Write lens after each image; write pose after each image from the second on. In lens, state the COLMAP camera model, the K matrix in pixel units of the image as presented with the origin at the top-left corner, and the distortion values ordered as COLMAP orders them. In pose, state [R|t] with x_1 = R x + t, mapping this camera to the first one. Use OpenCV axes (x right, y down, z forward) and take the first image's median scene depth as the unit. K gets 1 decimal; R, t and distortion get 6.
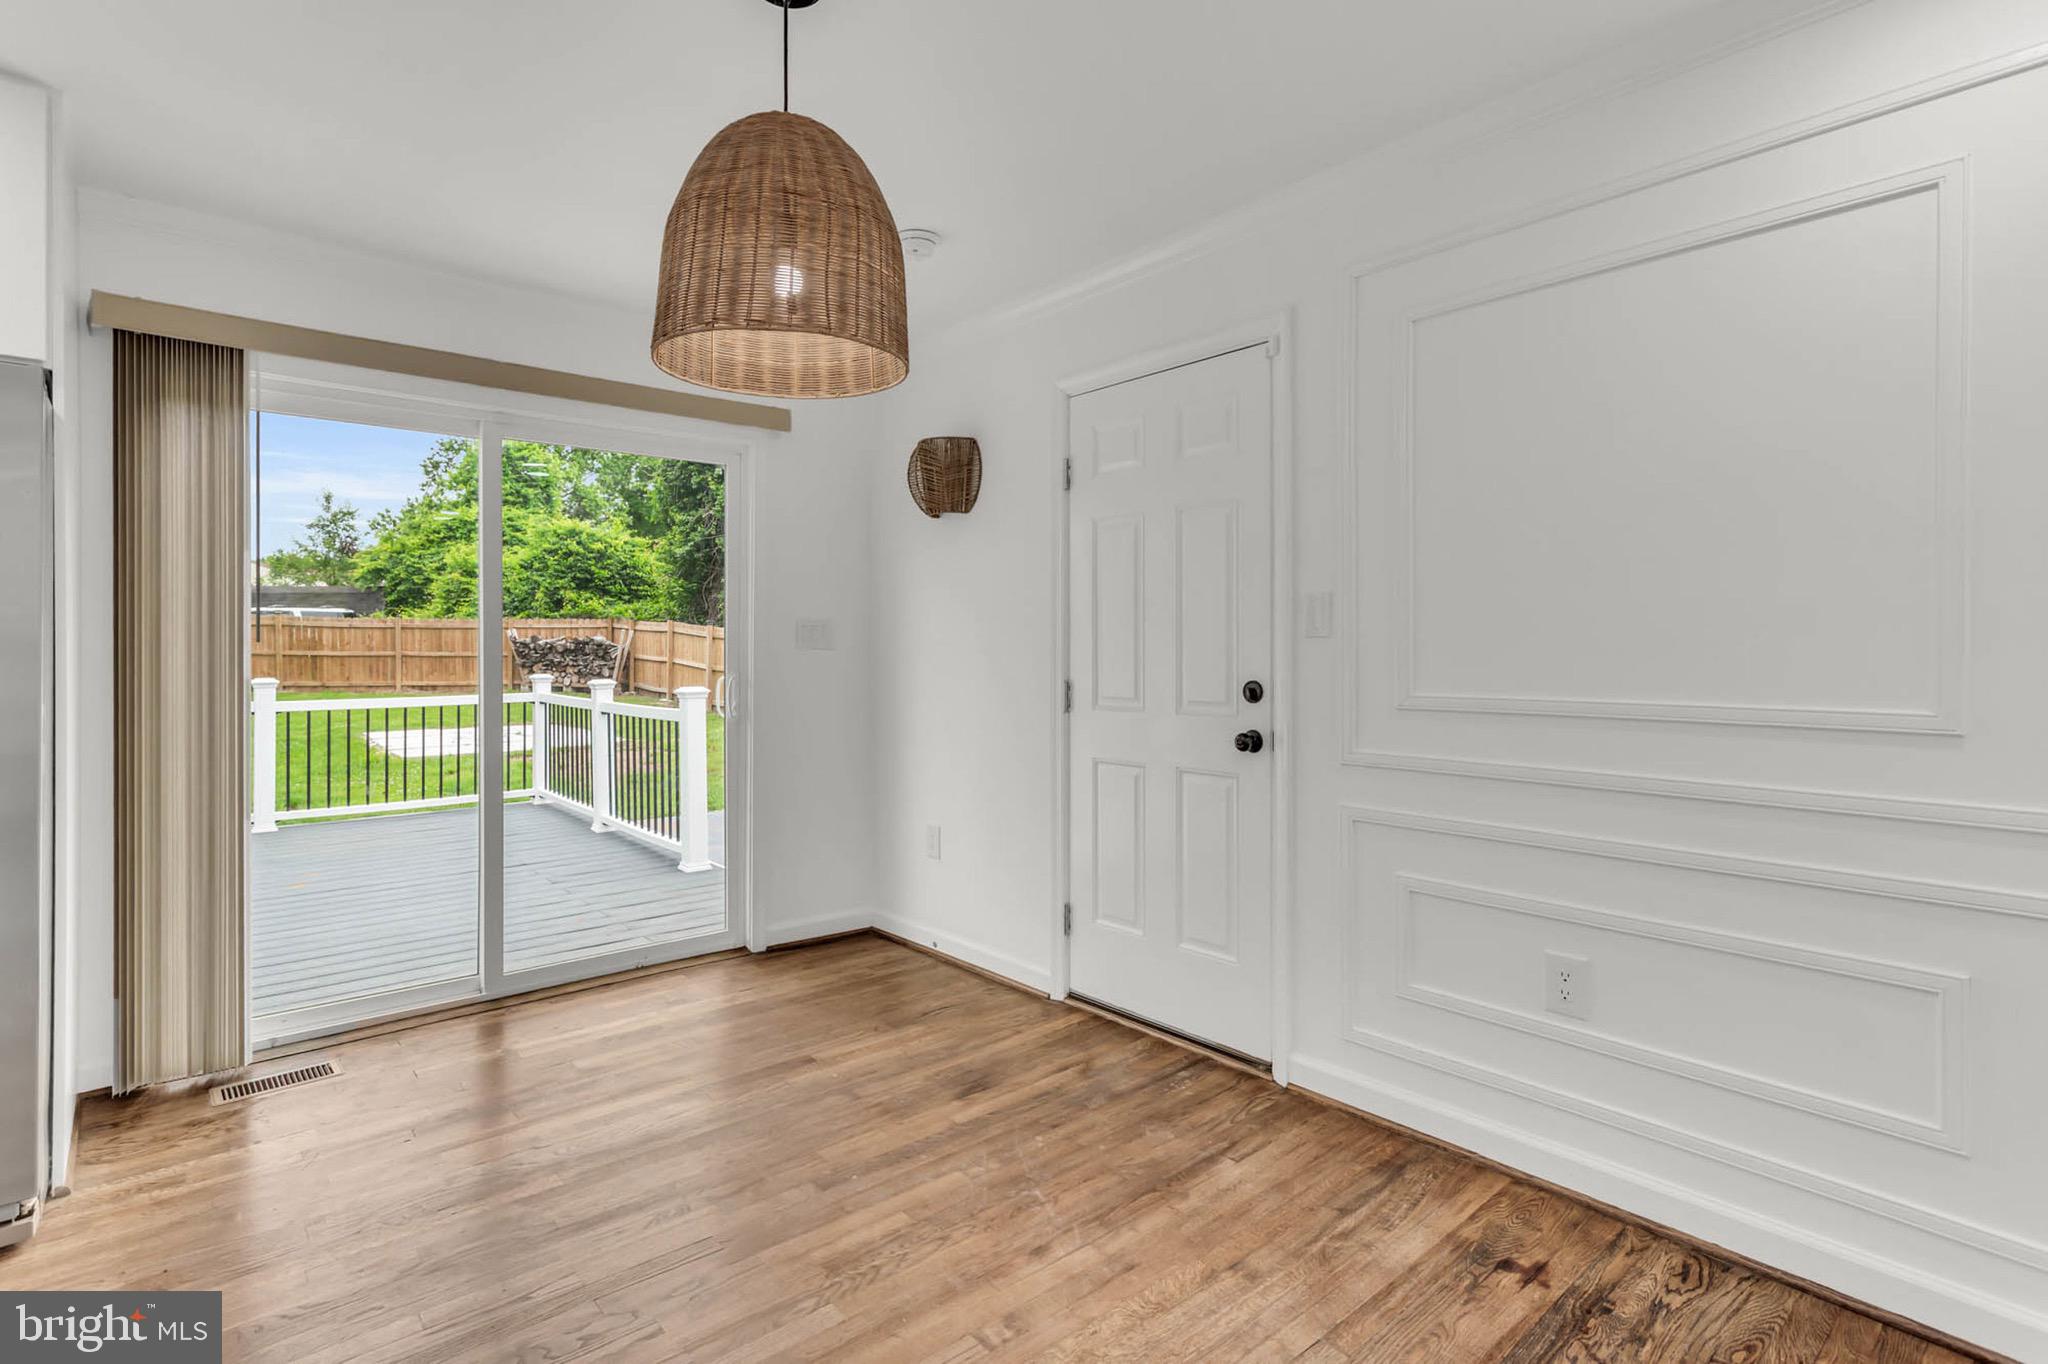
lens RADIAL K [[1000.8, 0, 991.0], [0, 1000.8, 651.9], [0, 0, 1]] dist [0.005974, 0.000892]
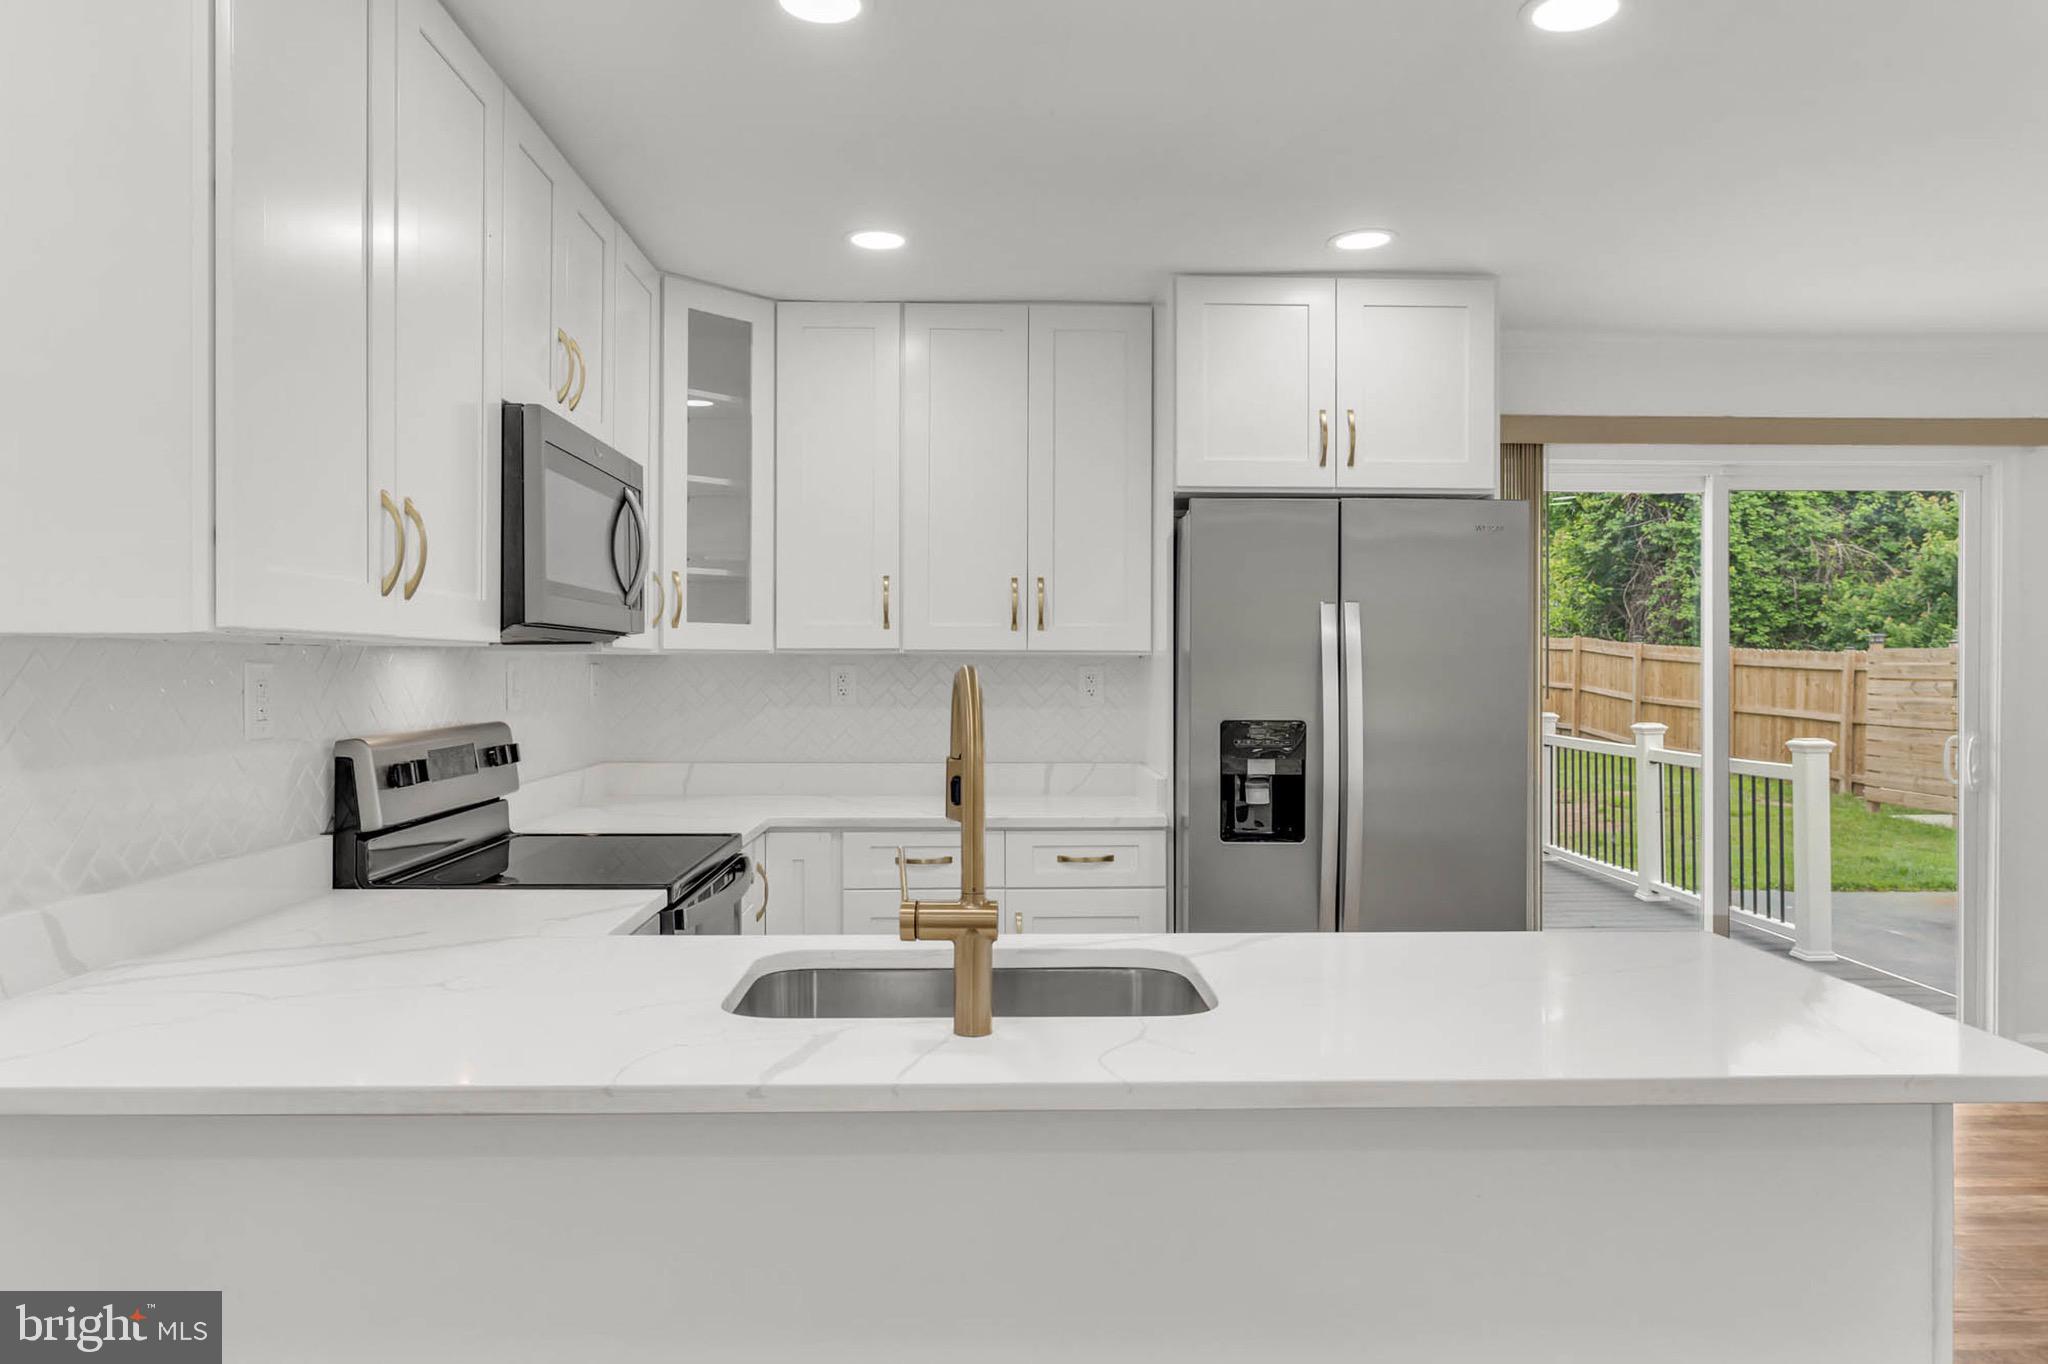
lens RADIAL K [[1304.5, 0, 955.9], [0, 1304.5, 674.5], [0, 0, 1]] dist [-0.003782, -0.000358]
pose [[0.776397, 0.011306, -0.630142, -0.257900], [-0.006503, 0.999930, 0.009929, -0.037093], [0.630210, -0.003611, 0.776416, -0.426379]]
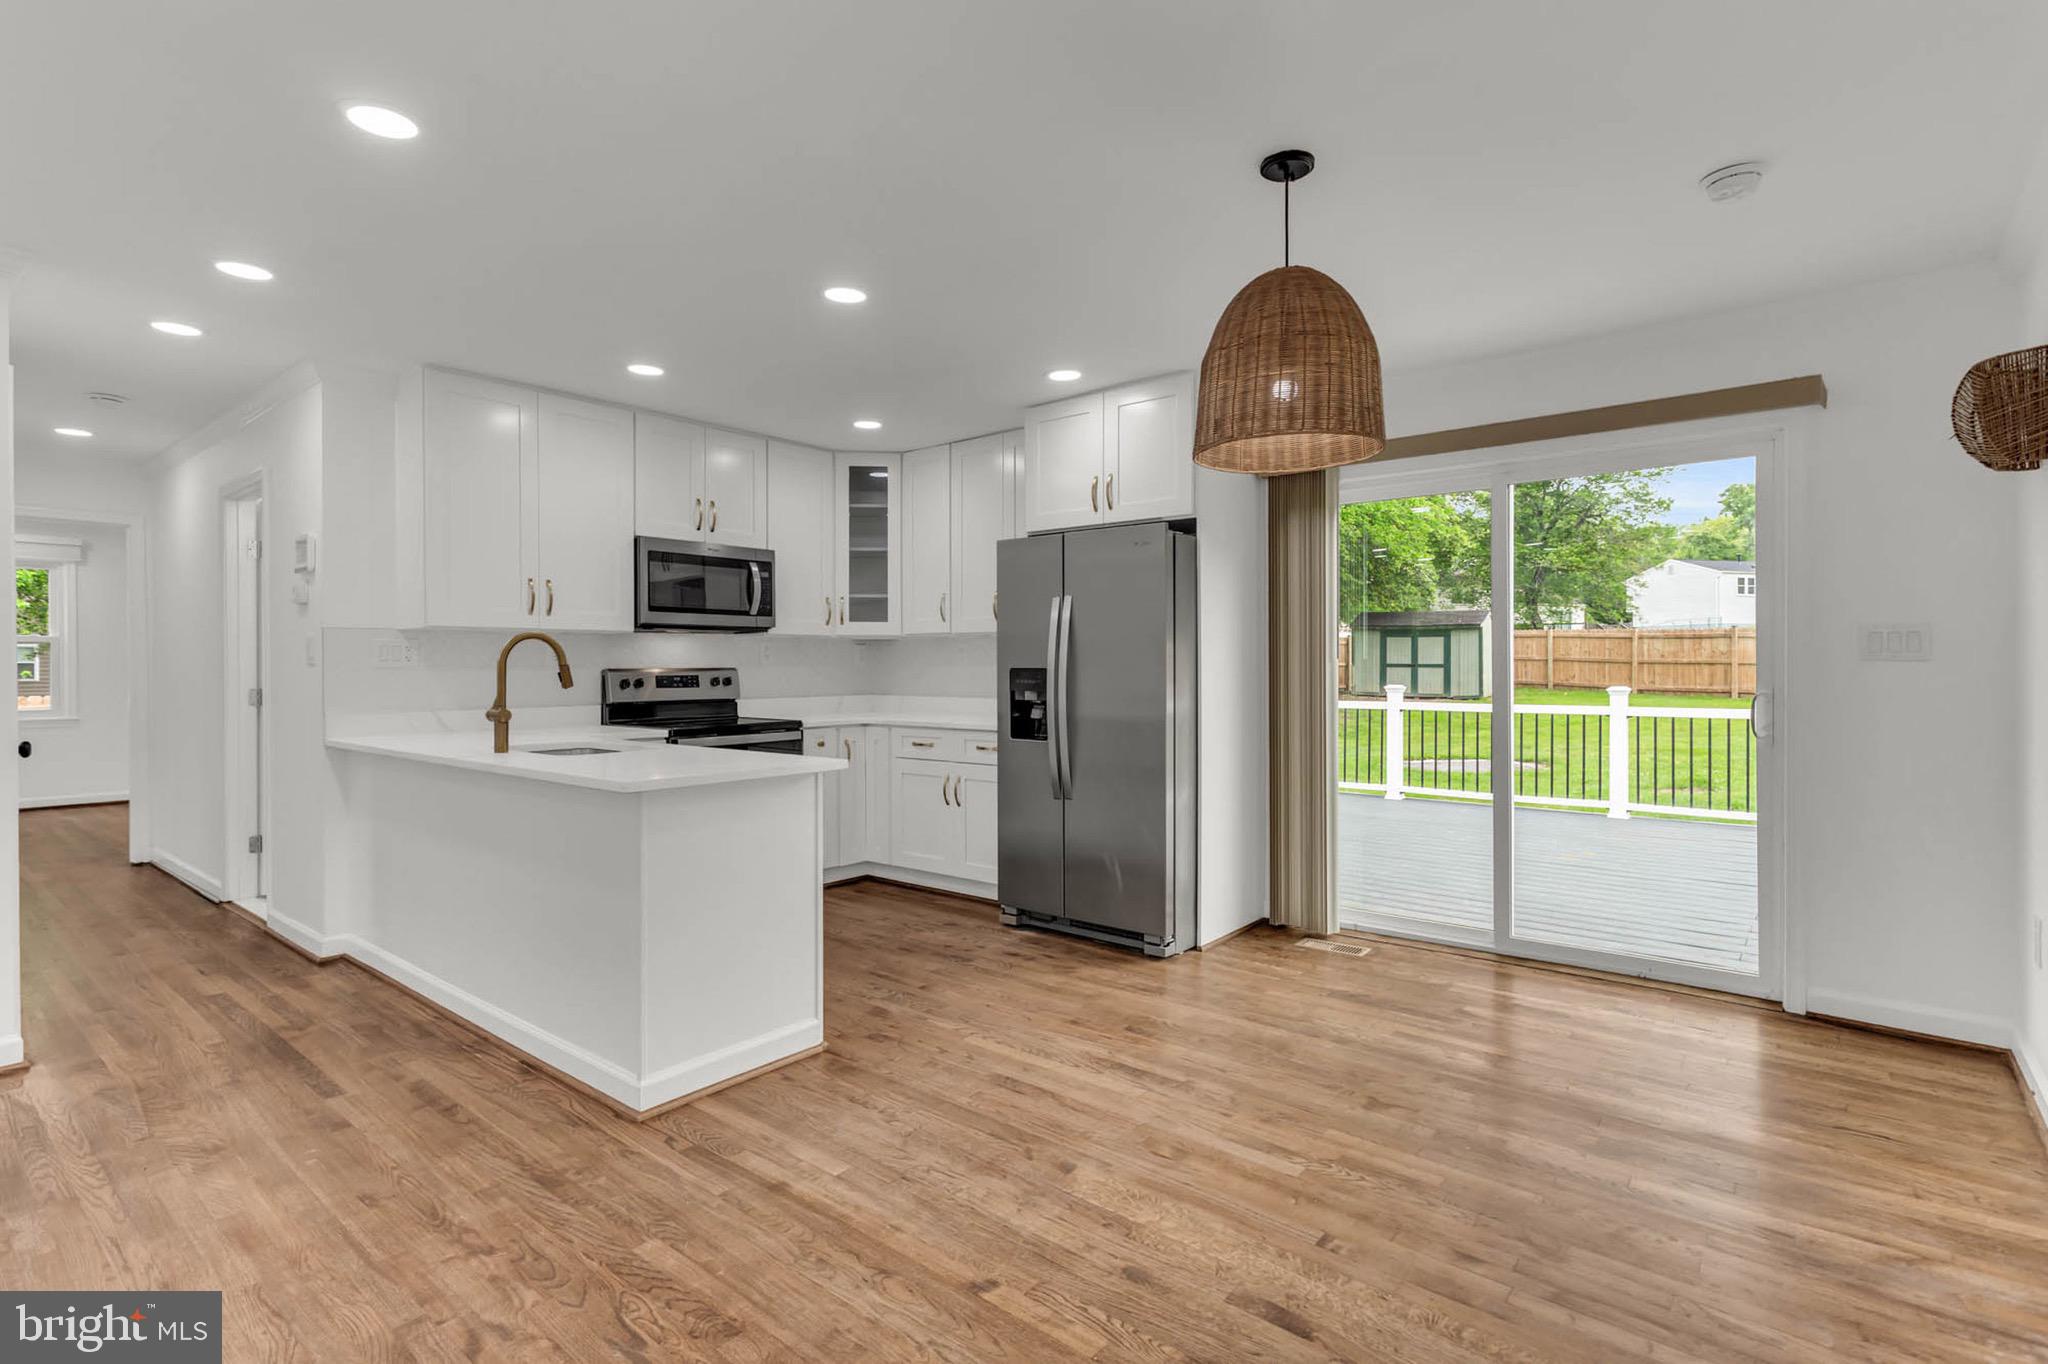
lens RADIAL K [[1031.6, 0, 1044.5], [0, 1031.6, 670.9], [0, 0, 1]] dist [0.003435, 0.000571]
pose [[0.177115, 0.007034, -0.984165, 0.557835], [0.000981, 0.999973, 0.007324, -0.002181], [0.984190, -0.002262, 0.177104, 0.220654]]
